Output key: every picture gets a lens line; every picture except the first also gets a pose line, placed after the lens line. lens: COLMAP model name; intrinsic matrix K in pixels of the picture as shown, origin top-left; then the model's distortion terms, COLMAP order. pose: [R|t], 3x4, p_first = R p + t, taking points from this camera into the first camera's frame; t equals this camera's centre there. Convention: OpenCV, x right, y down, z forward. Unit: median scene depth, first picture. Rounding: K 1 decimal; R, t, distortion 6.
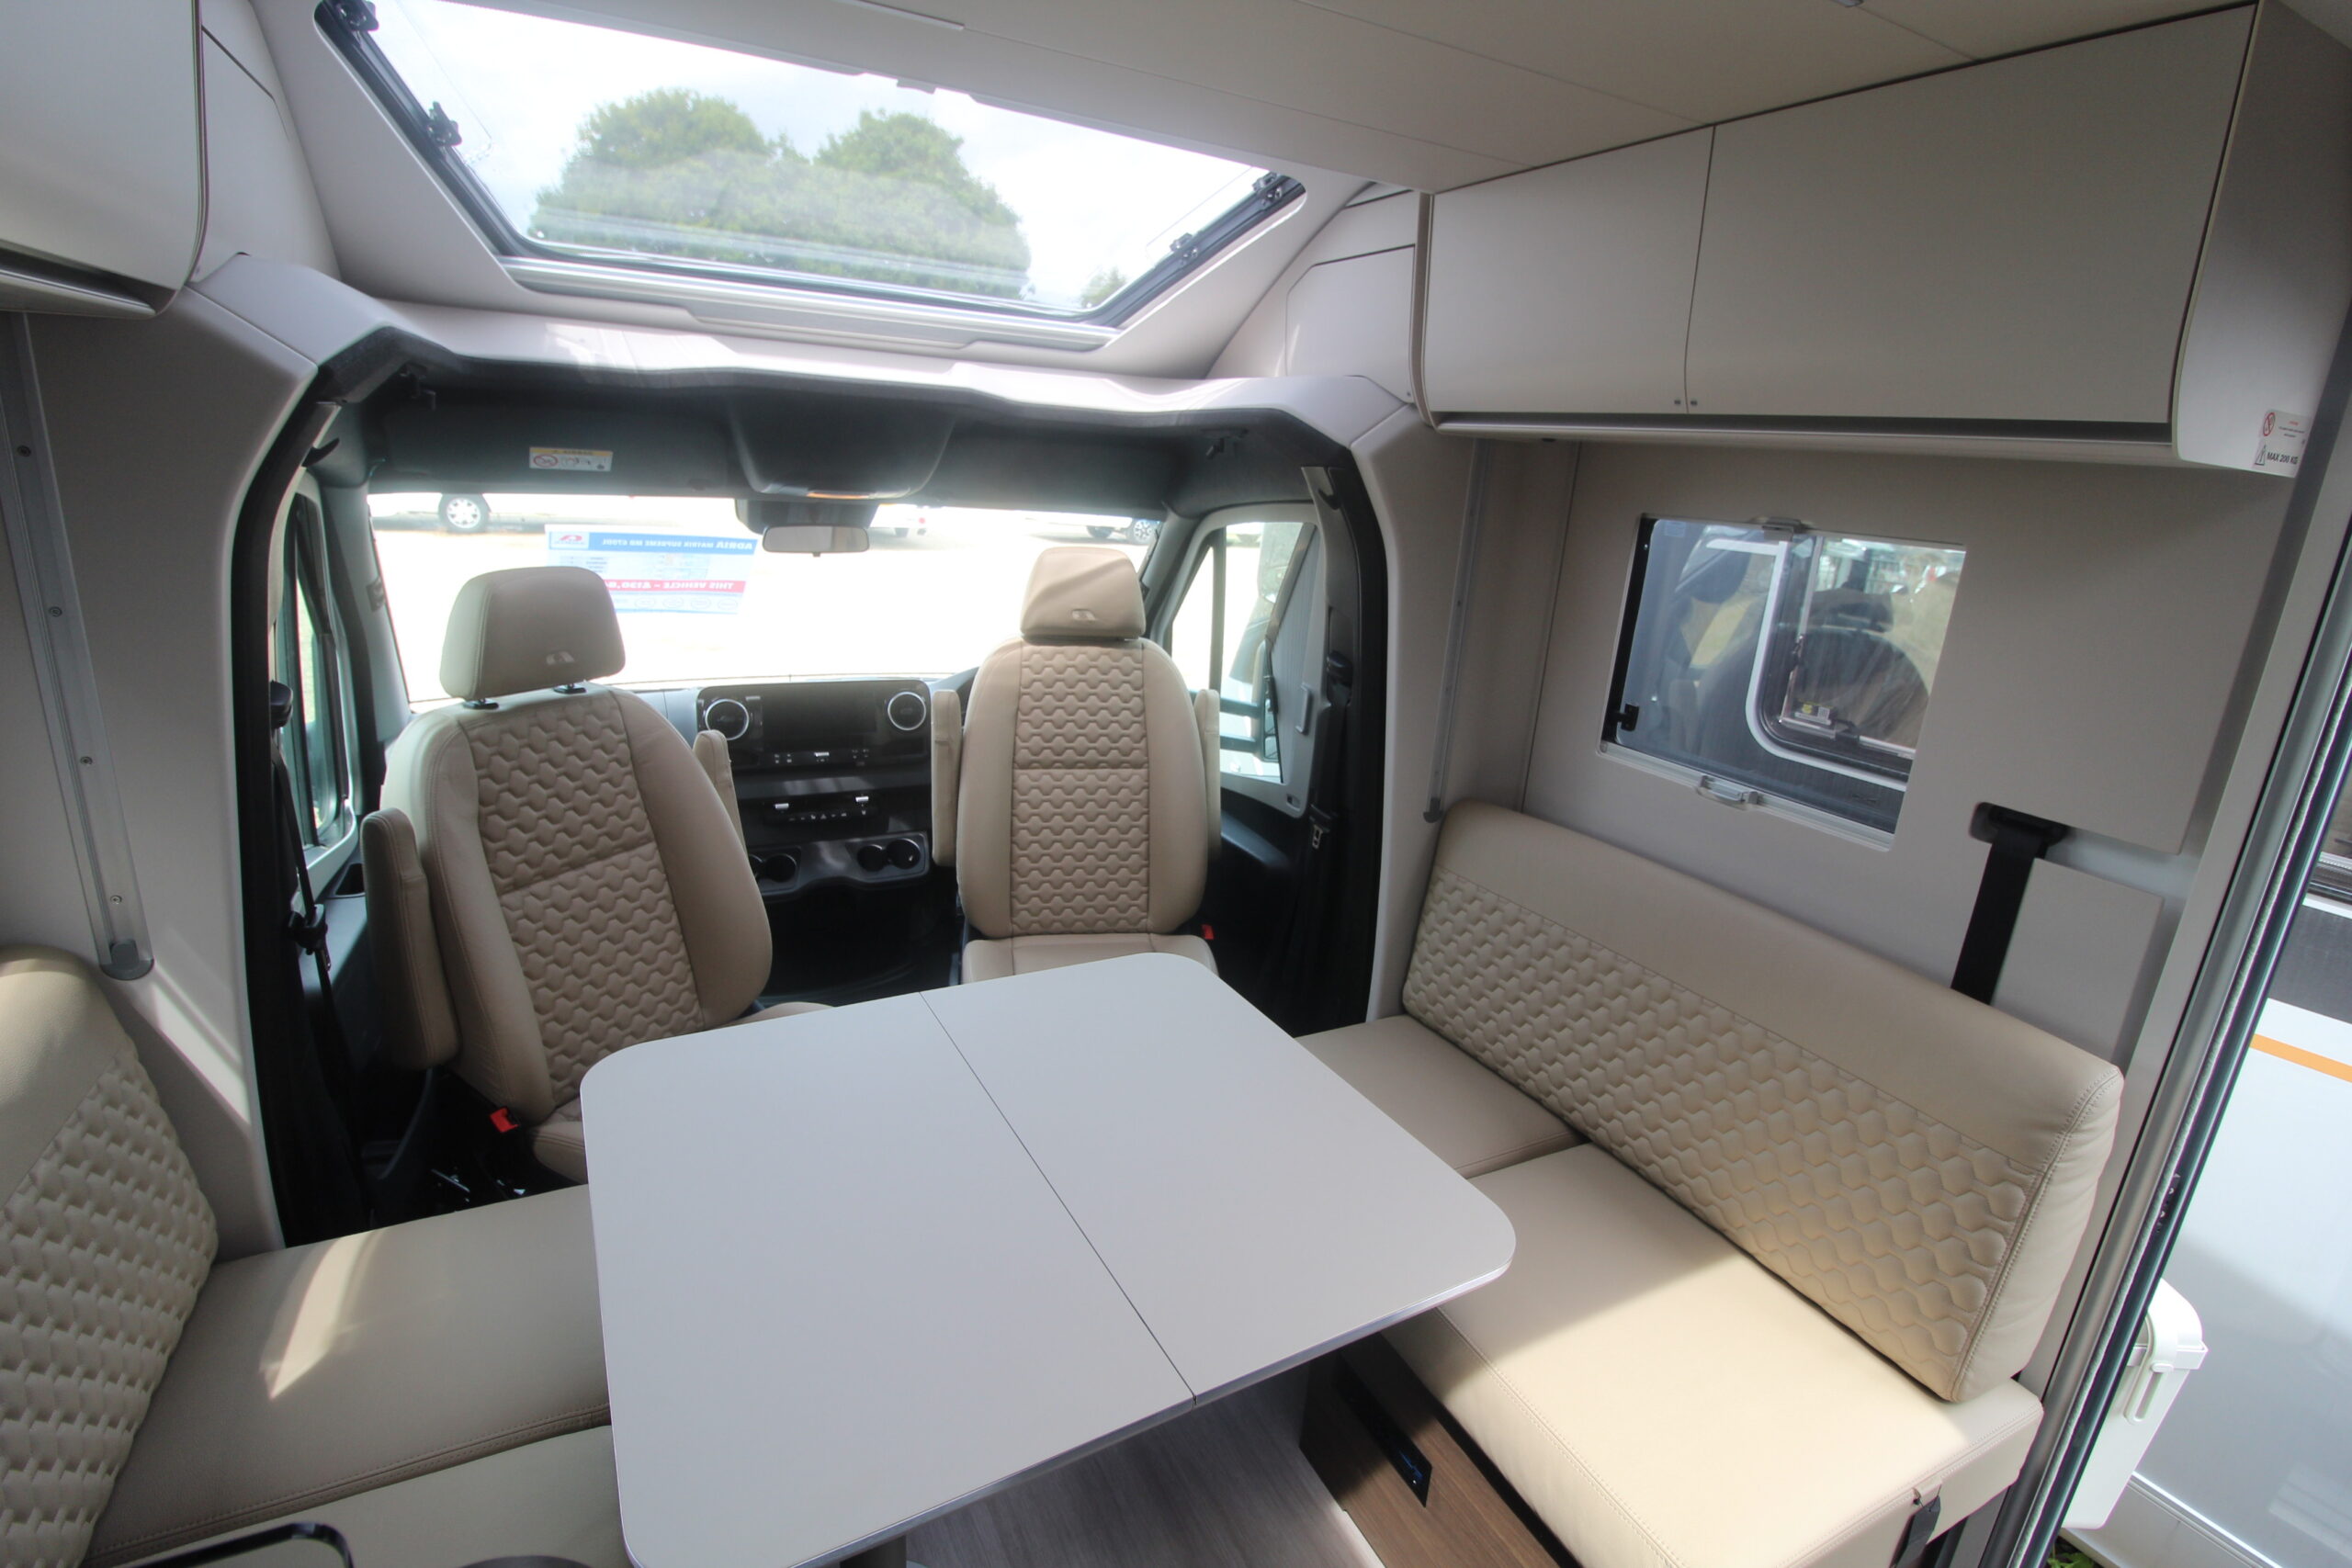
lens RADIAL K [[1089.4, 0, 1190.9], [0, 1089.4, 767.2], [0, 0, 1]] dist [-0.000070, -0.012470]
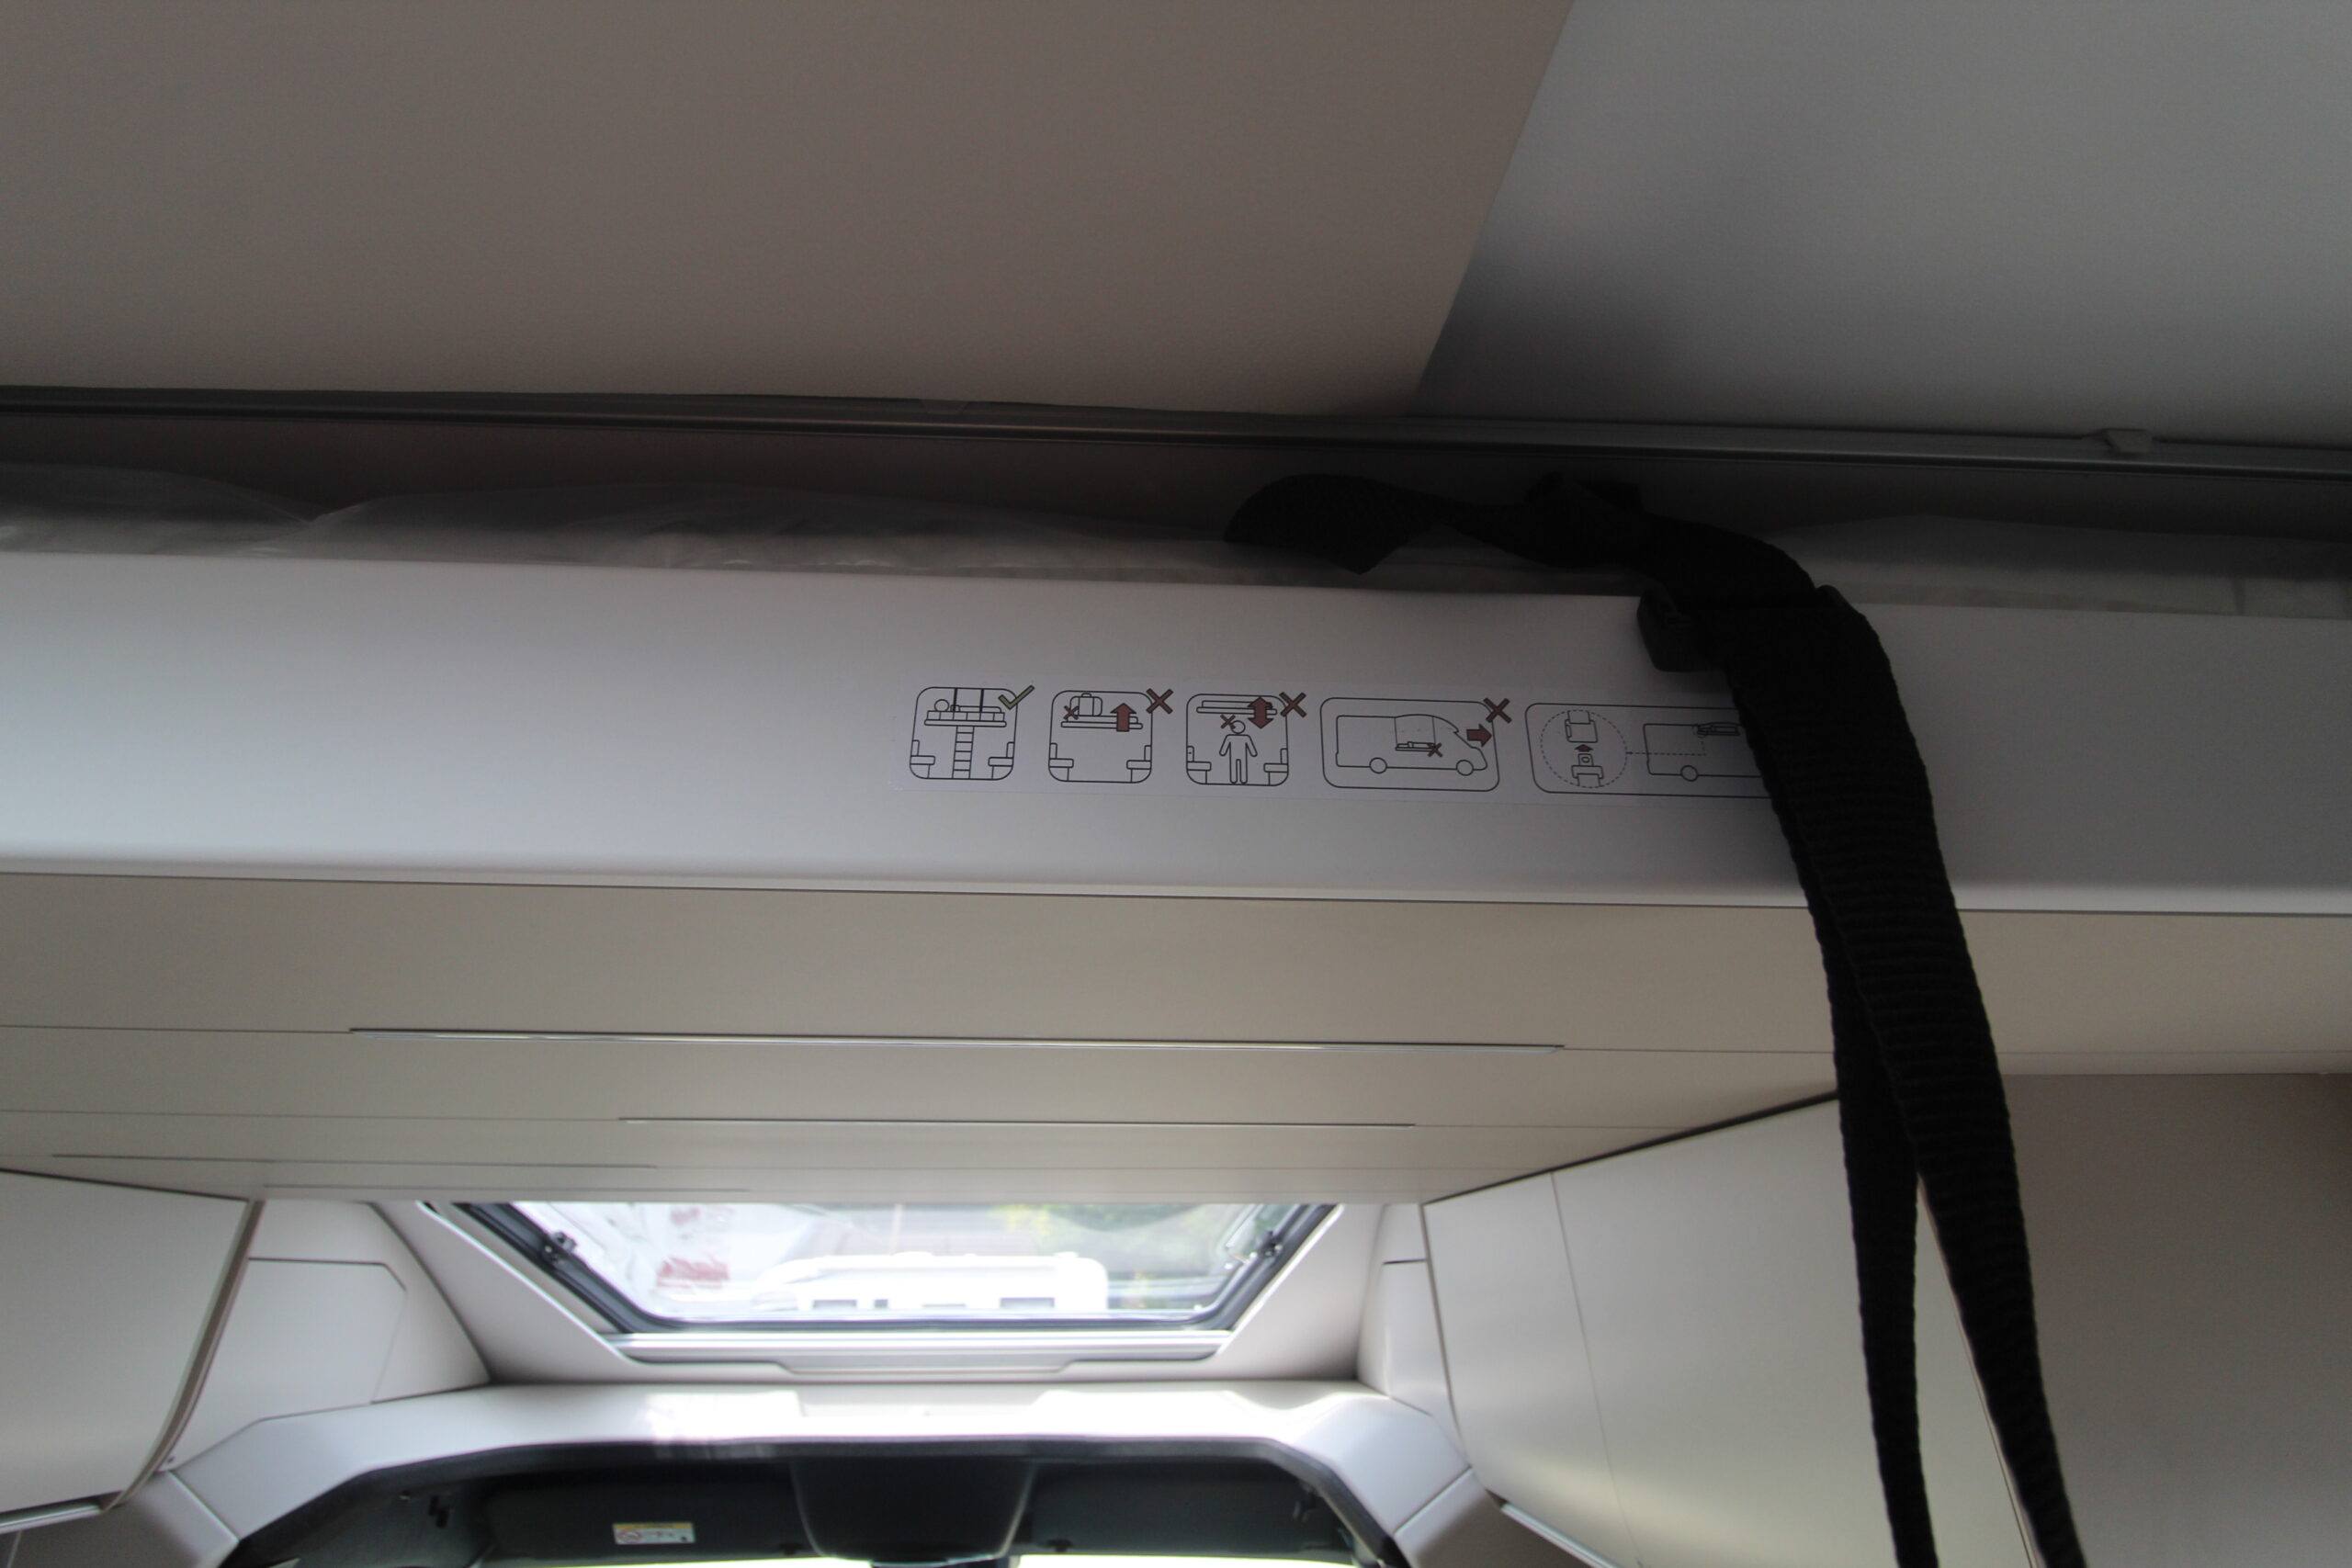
lens RADIAL K [[1145.0, 0, 1192.9], [0, 1145.0, 766.7], [0, 0, 1]] dist [-0.002697, -0.011680]
pose [[0.905959, -0.237746, -0.350307, 0.381253], [-0.053363, 0.756709, -0.651570, -0.165256], [0.419988, 0.608989, 0.672861, 0.103938]]
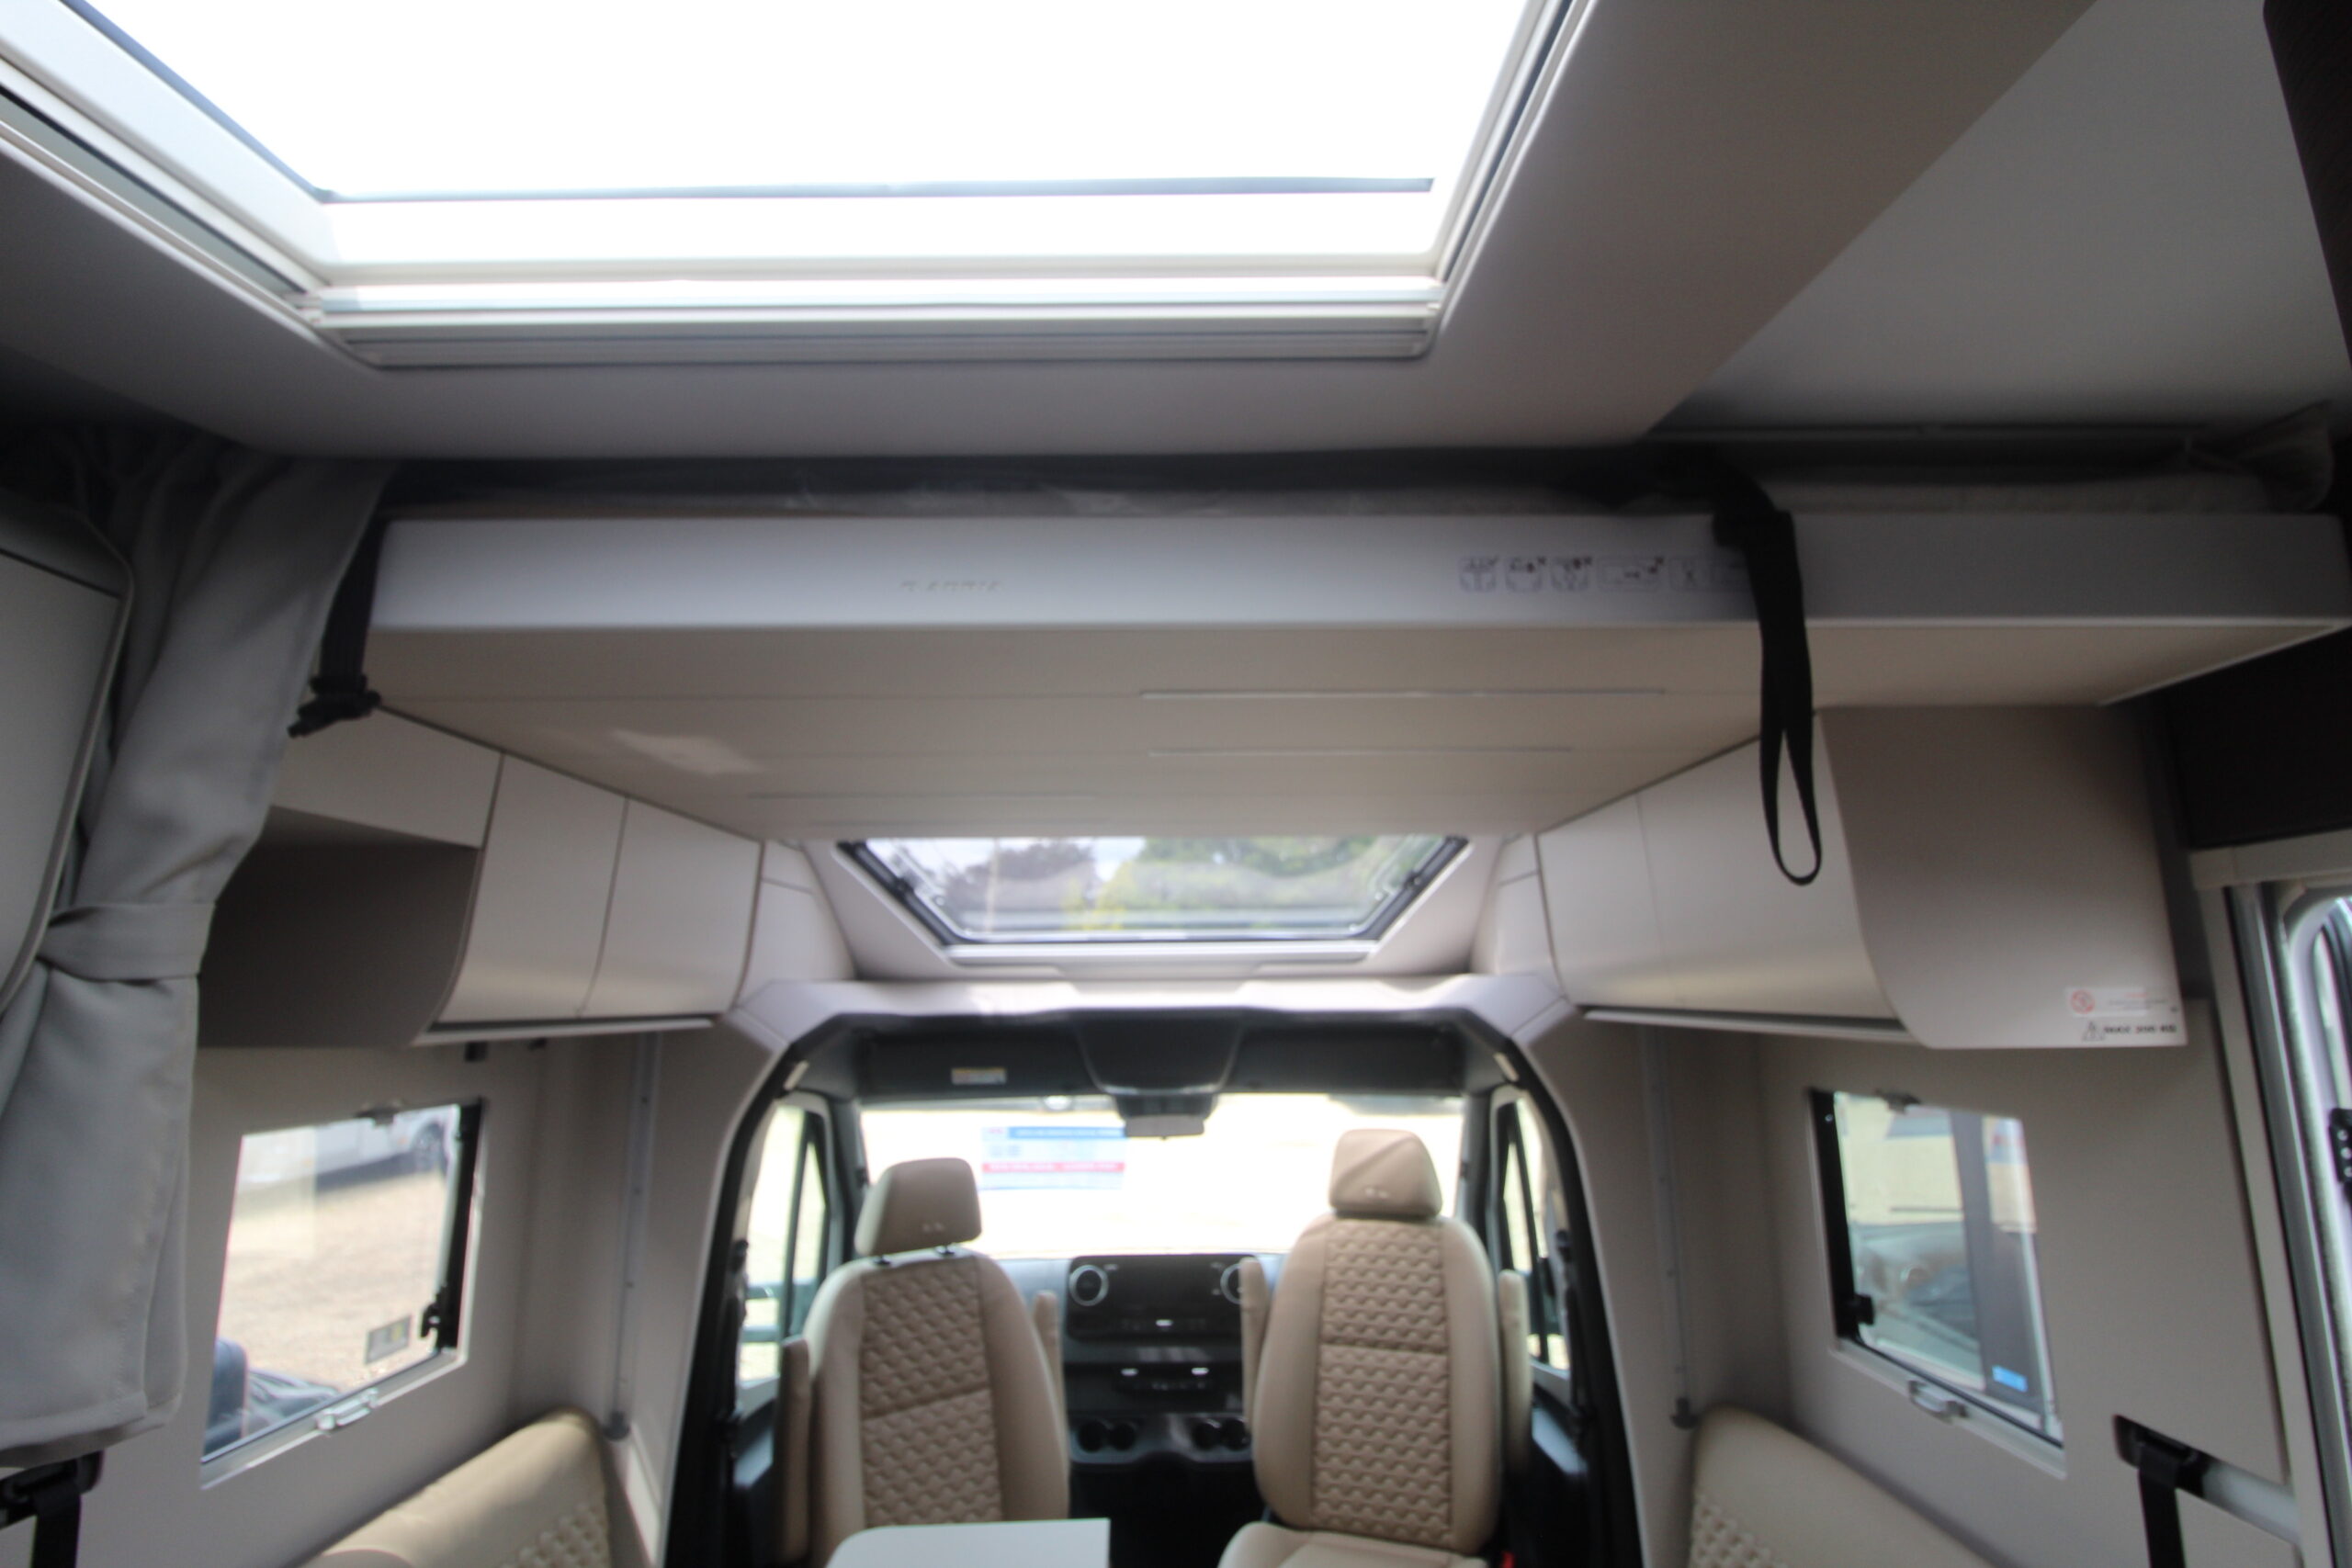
lens RADIAL K [[1145.0, 0, 1192.9], [0, 1145.0, 766.7], [0, 0, 1]] dist [-0.002697, -0.011680]
pose [[0.883945, -0.163695, -0.438001, 0.387693], [-0.062246, 0.887187, -0.457191, 0.021382], [0.463429, 0.431396, 0.774035, -0.188432]]
